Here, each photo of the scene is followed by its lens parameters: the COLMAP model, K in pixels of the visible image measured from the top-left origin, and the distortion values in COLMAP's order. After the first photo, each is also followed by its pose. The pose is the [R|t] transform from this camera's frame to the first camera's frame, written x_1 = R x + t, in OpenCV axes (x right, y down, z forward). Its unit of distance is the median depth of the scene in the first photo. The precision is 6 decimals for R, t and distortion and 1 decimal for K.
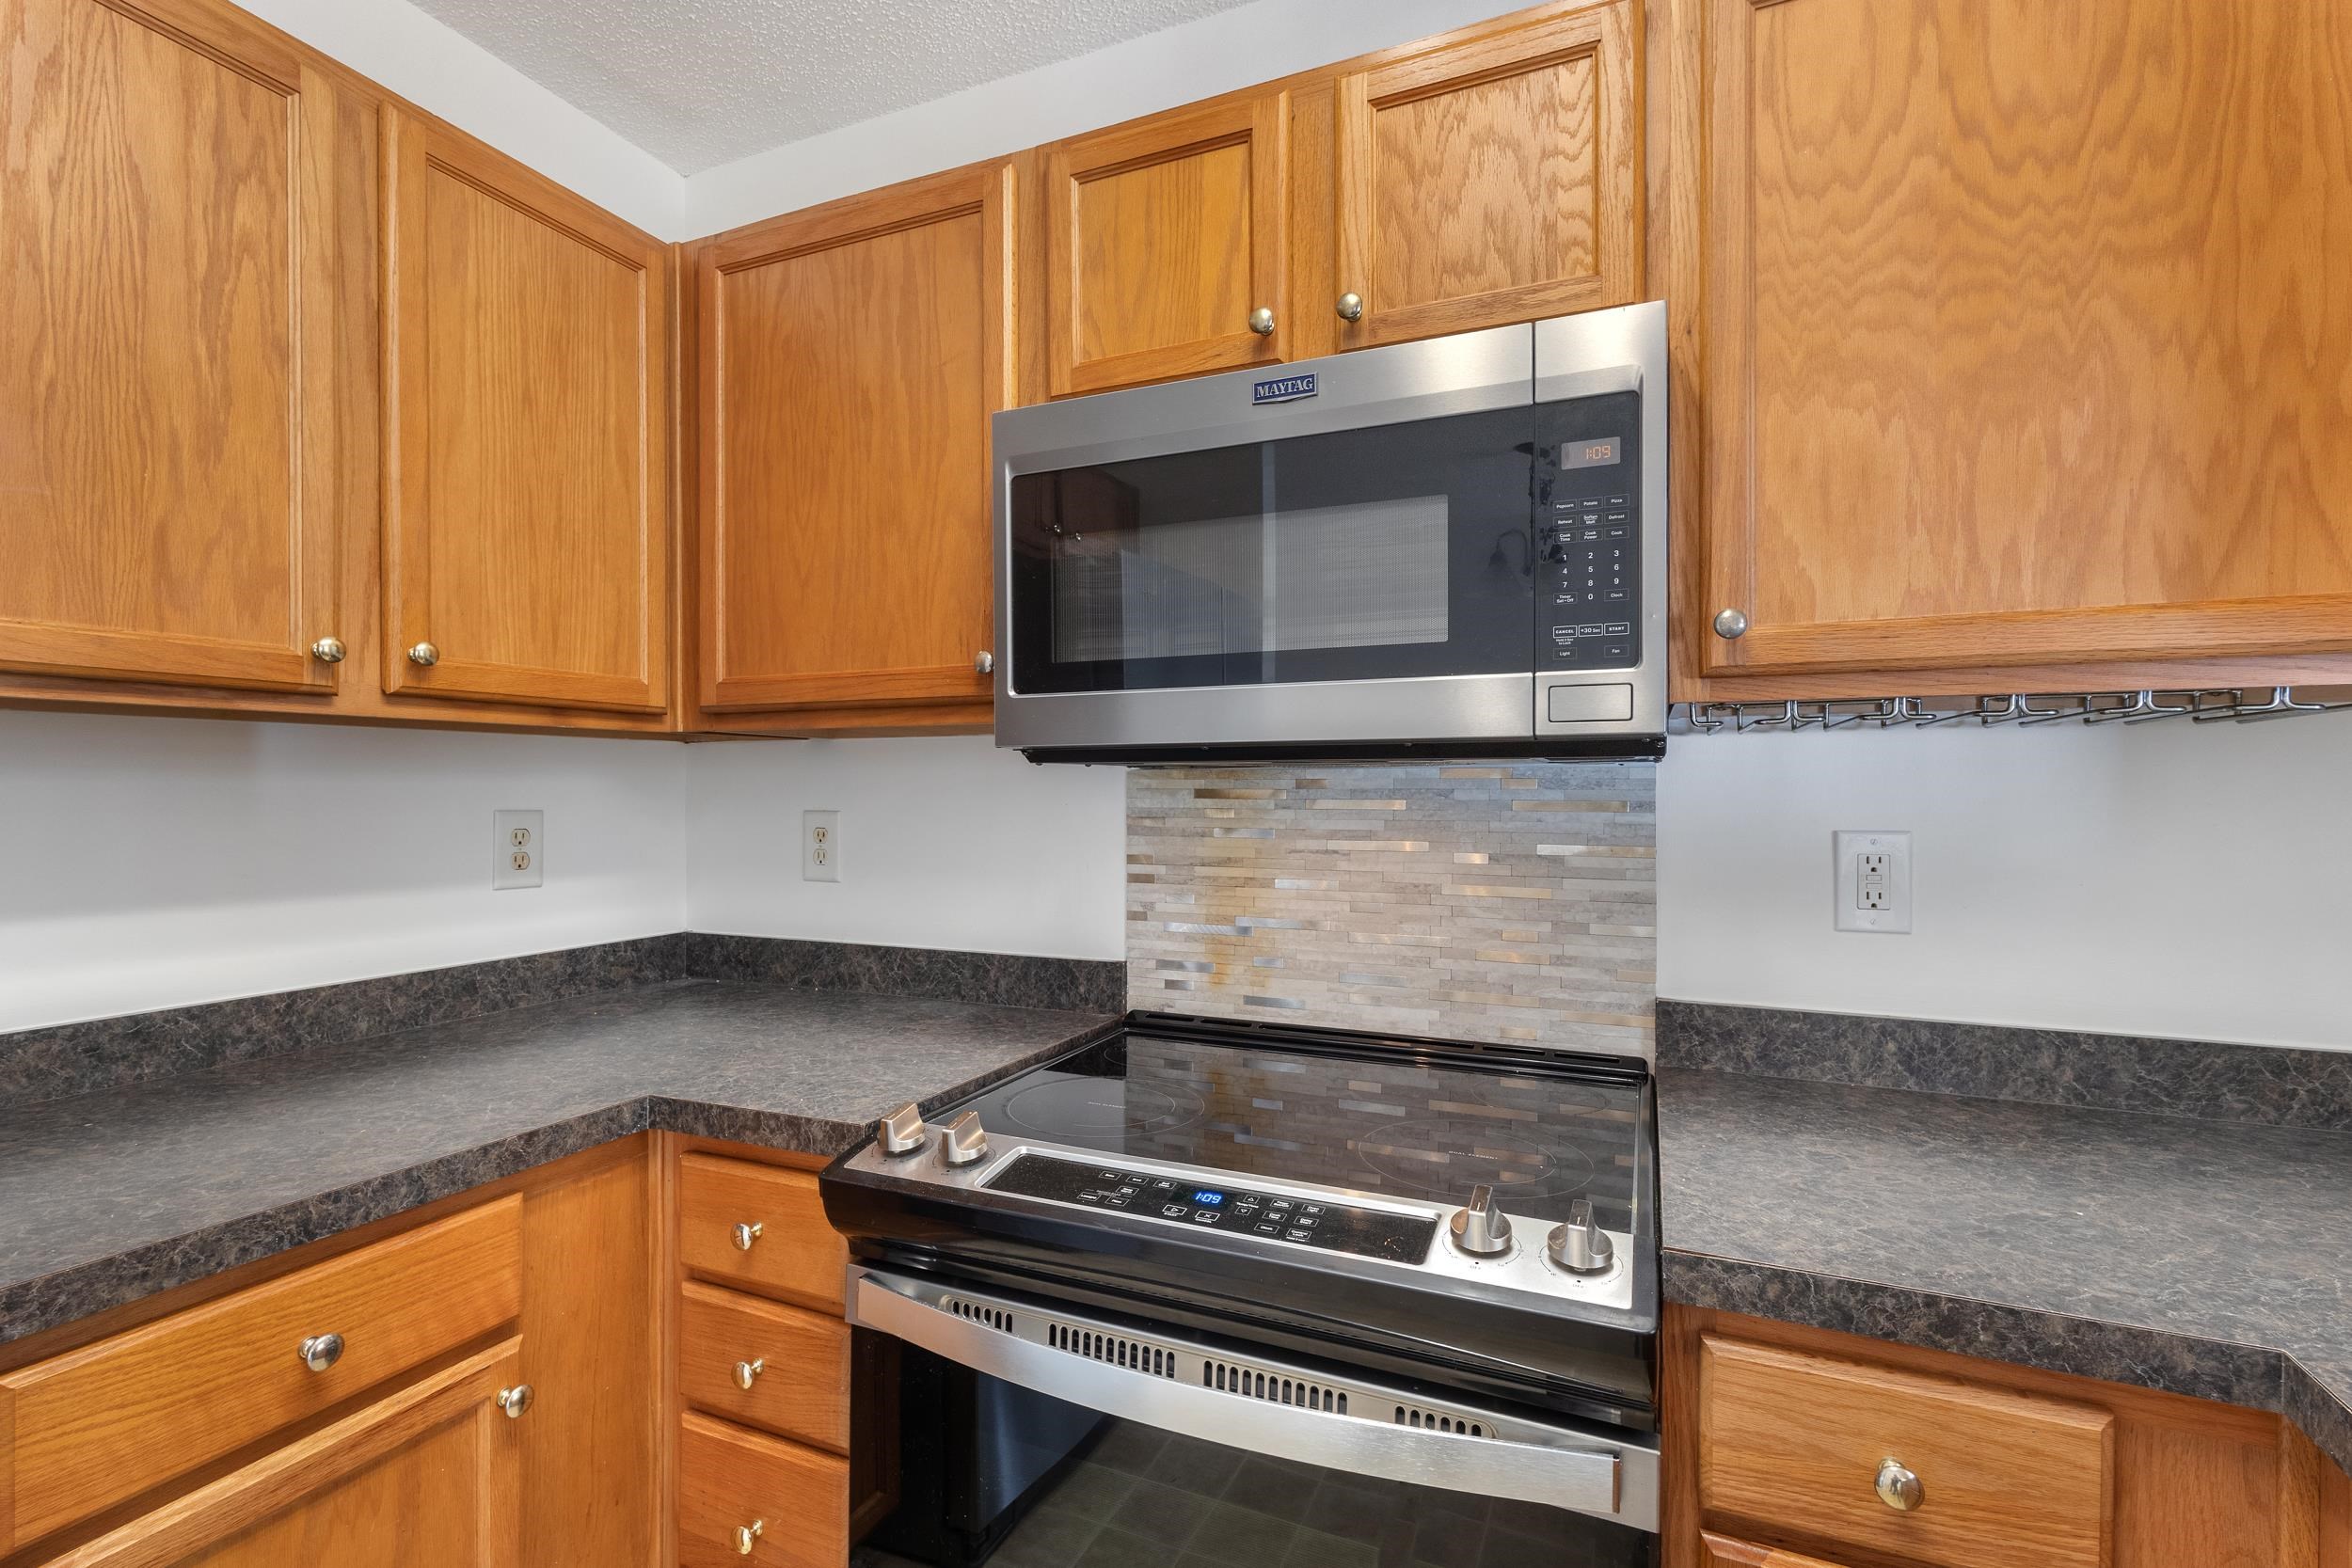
lens RADIAL K [[1091.9, 0, 1165.3], [0, 1091.9, 797.7], [0, 0, 1]] dist [-0.004772, 0.002758]
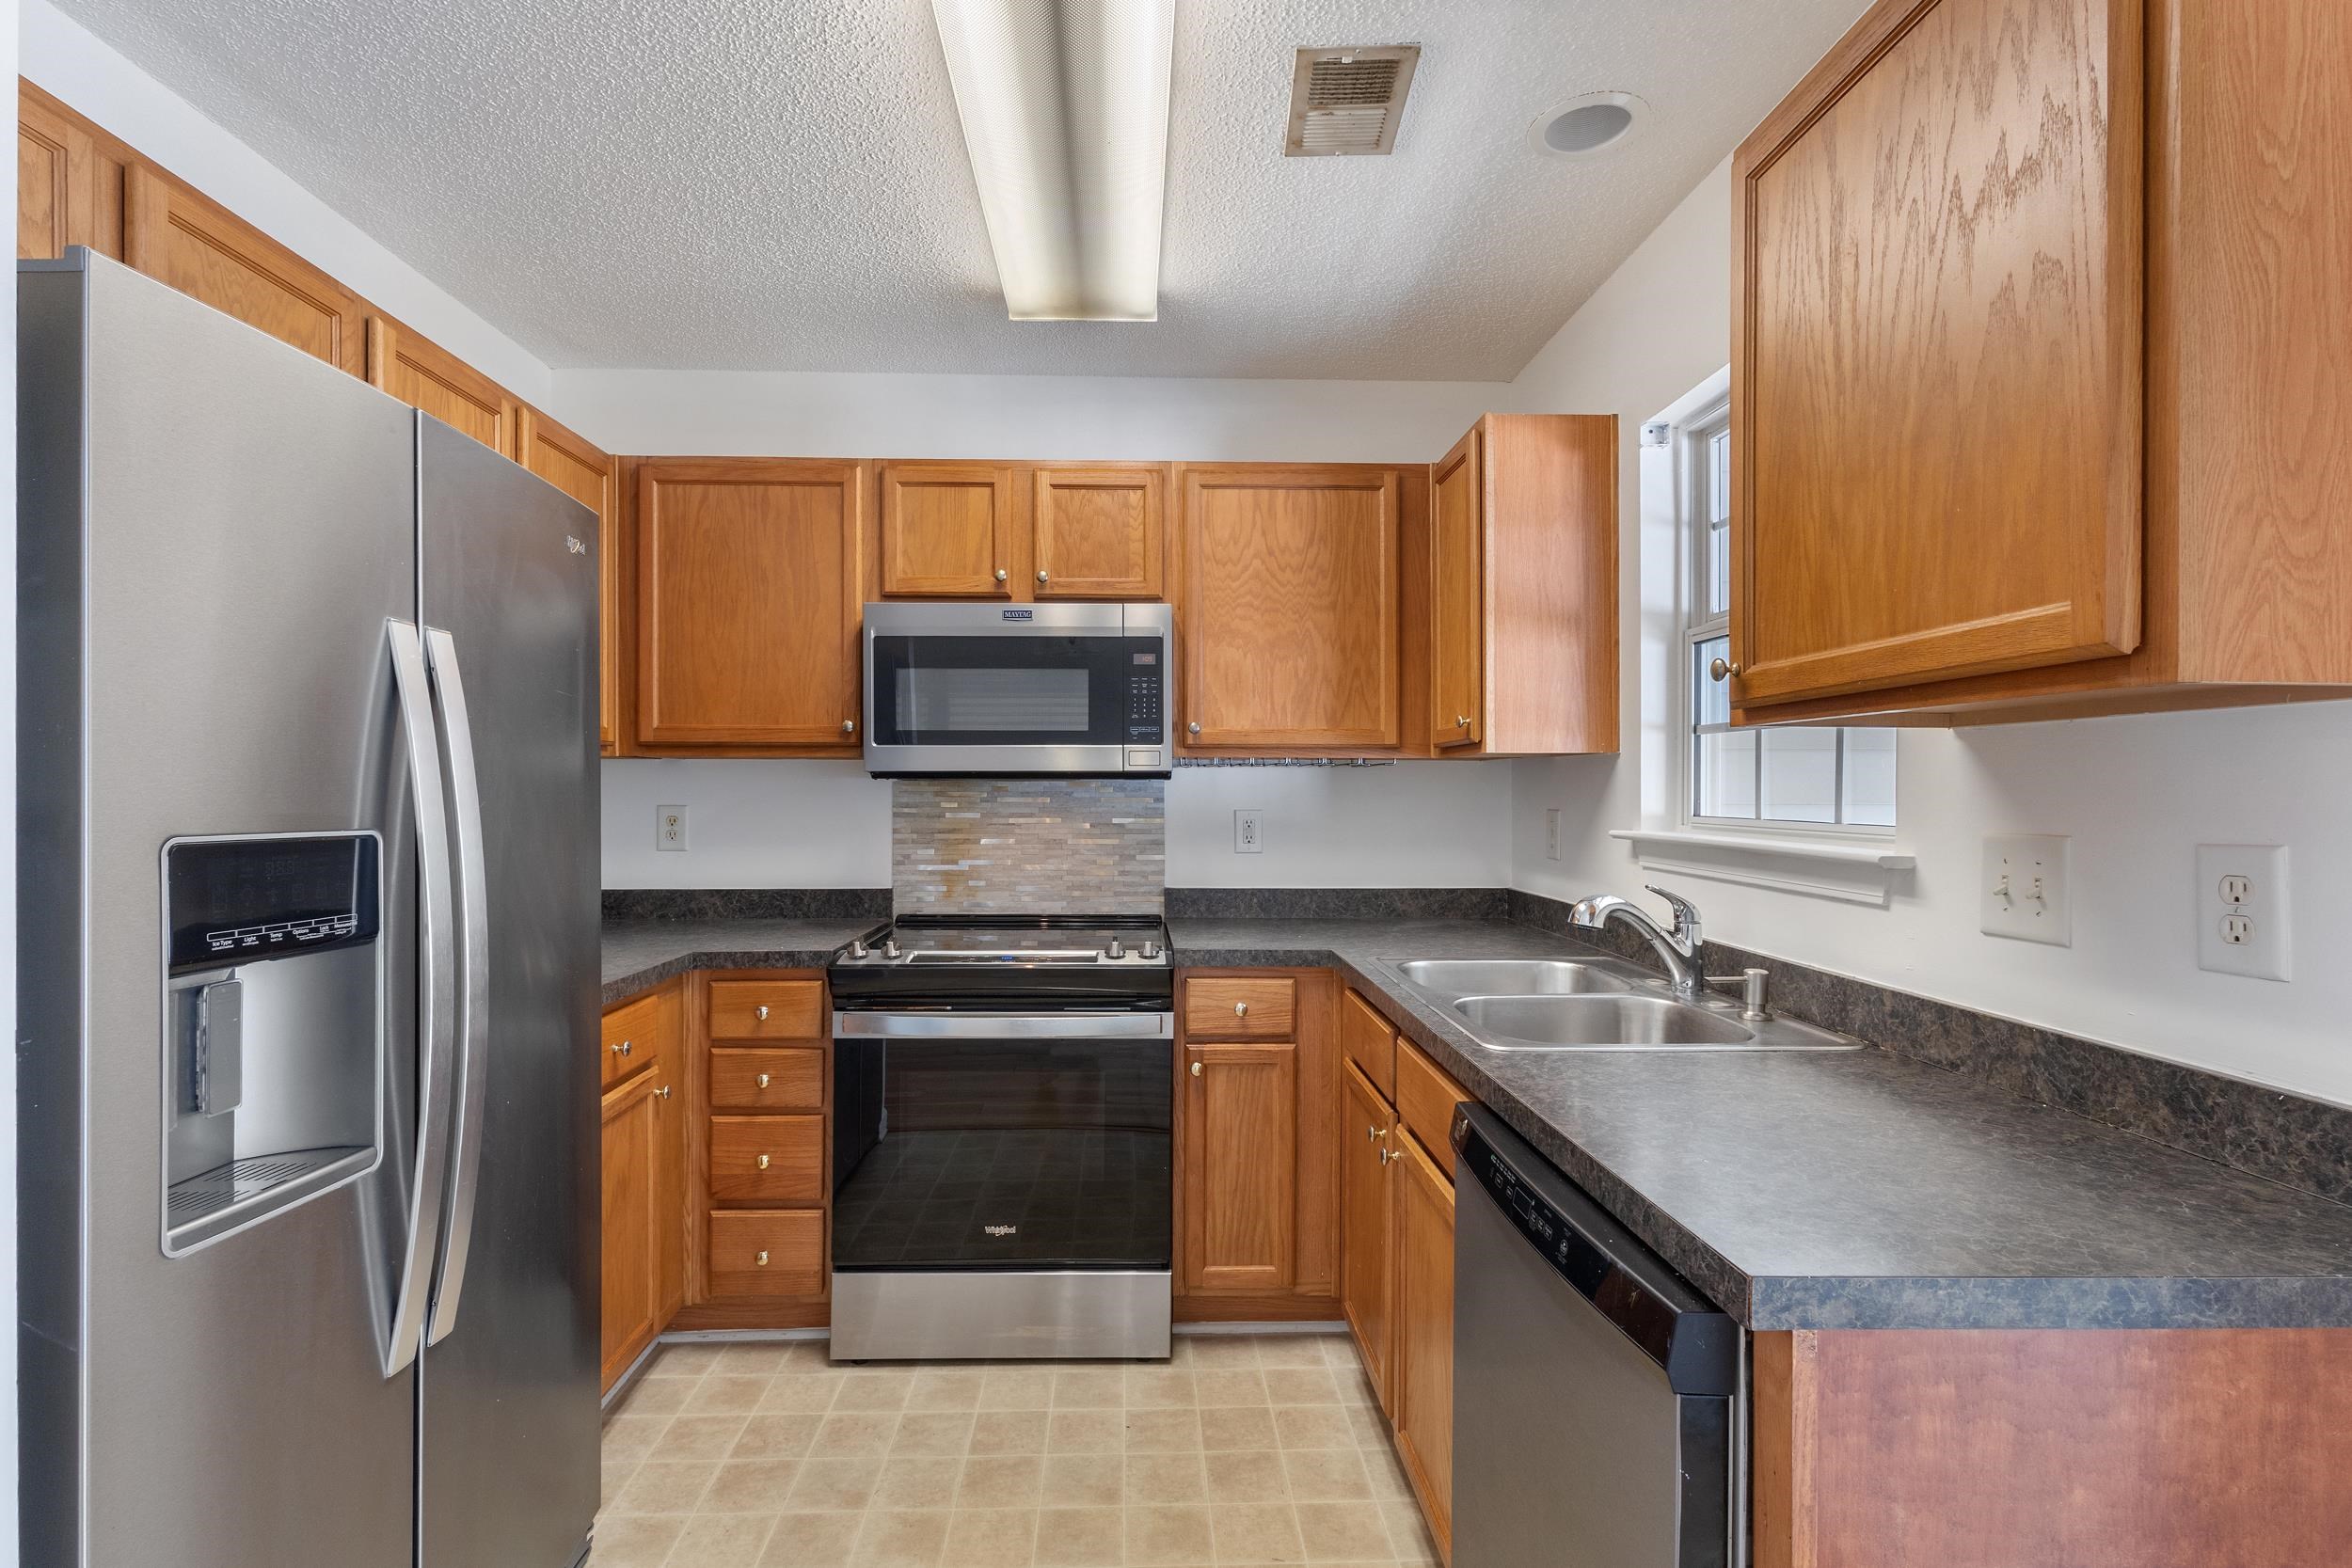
lens RADIAL K [[1091.9, 0, 1172.8], [0, 1091.9, 788.7], [0, 0, 1]] dist [-0.004772, 0.002758]
pose [[0.898199, 0.000825, 0.439588, -0.534175], [0.002162, 0.999978, -0.006292, -0.000432], [-0.439583, 0.006602, 0.898178, -1.045903]]
